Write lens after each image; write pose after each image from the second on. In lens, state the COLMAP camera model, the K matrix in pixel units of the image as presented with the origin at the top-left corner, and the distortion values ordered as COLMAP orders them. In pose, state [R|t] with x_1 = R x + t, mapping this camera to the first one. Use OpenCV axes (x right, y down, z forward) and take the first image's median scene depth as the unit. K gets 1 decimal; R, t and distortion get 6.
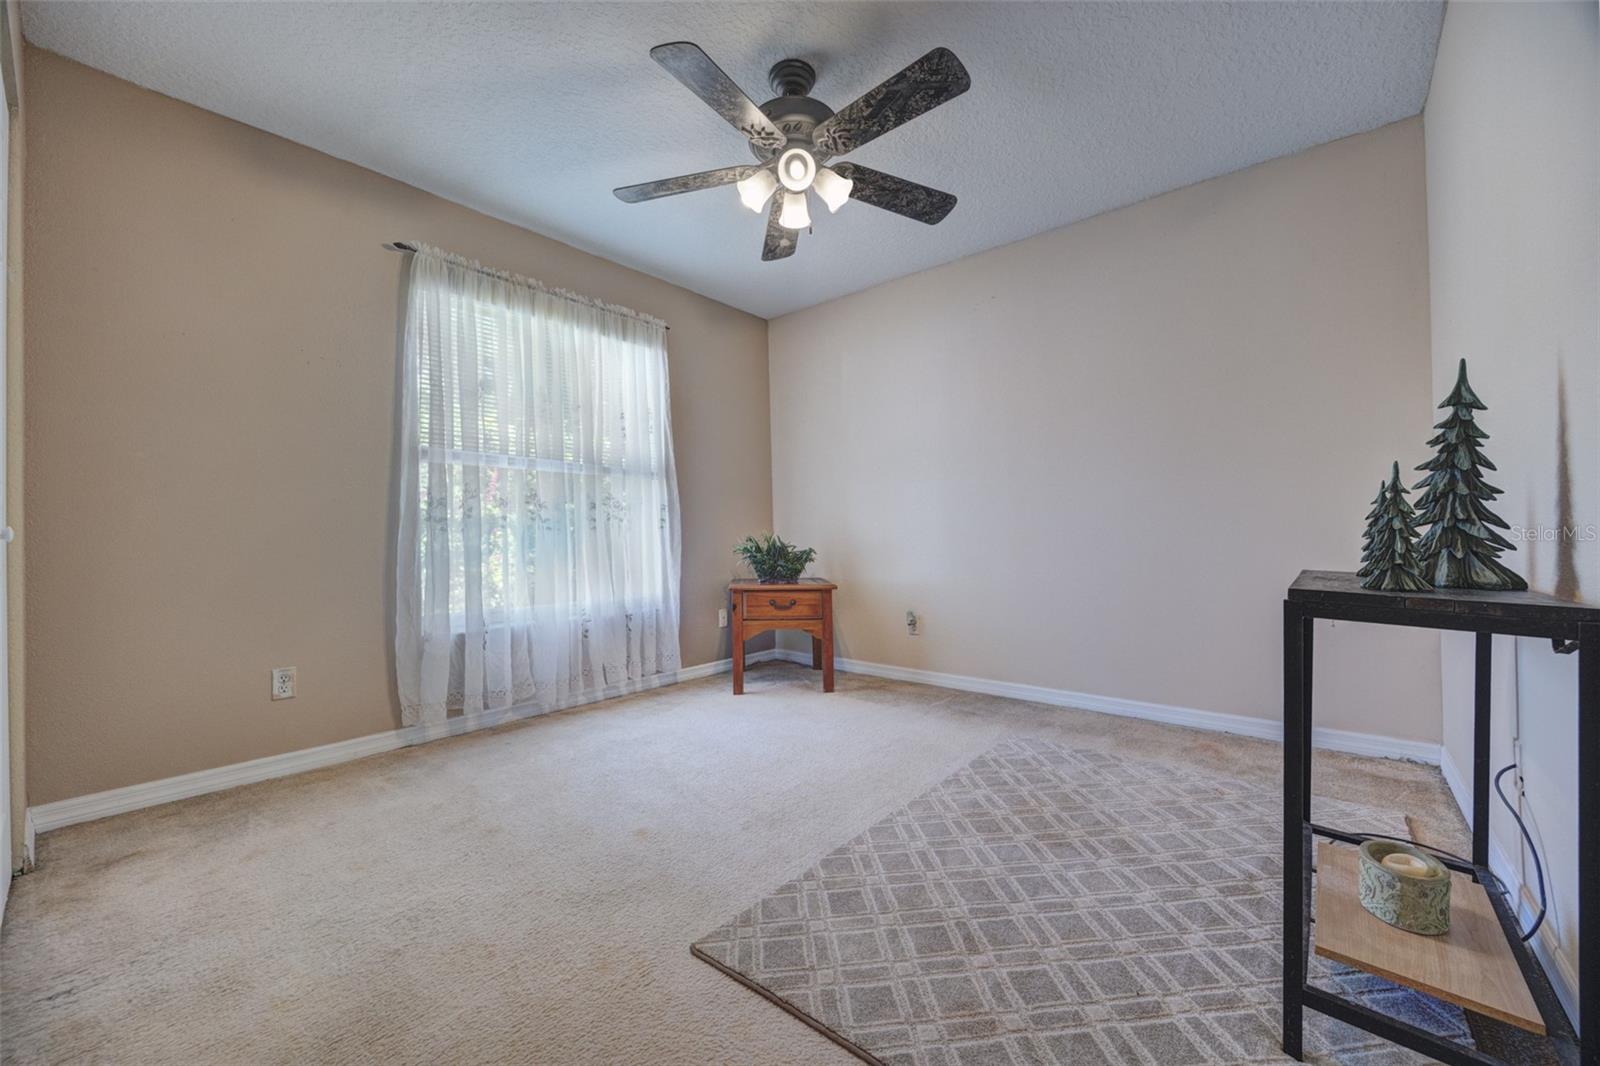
lens RADIAL K [[649.2, 0, 800.0], [0, 649.2, 533.0], [0, 0, 1]] dist [-0.000692, -0.000051]
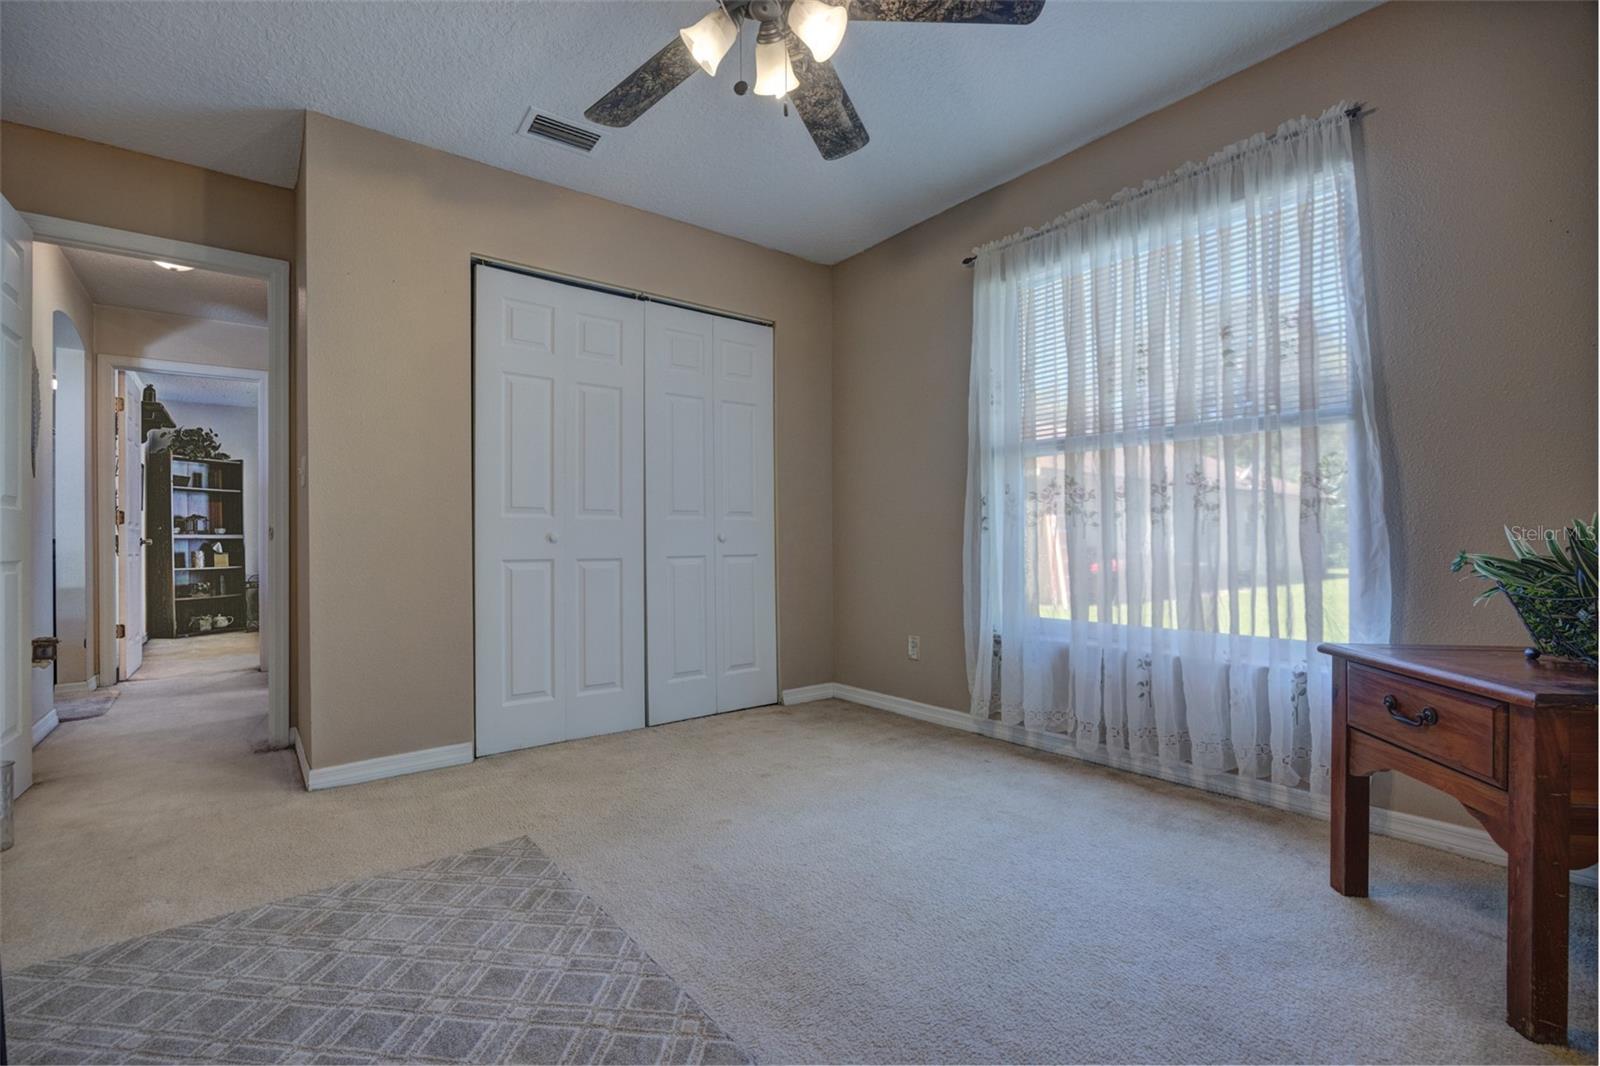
lens RADIAL K [[755.2, 0, 800.0], [0, 755.2, 533.0], [0, 0, 1]] dist [0.000299, 0.000005]
pose [[-0.248071, 0.009031, -0.968700, 0.640516], [0.027527, 0.999618, 0.002270, -0.008941], [0.968351, -0.026102, -0.248224, 1.006726]]
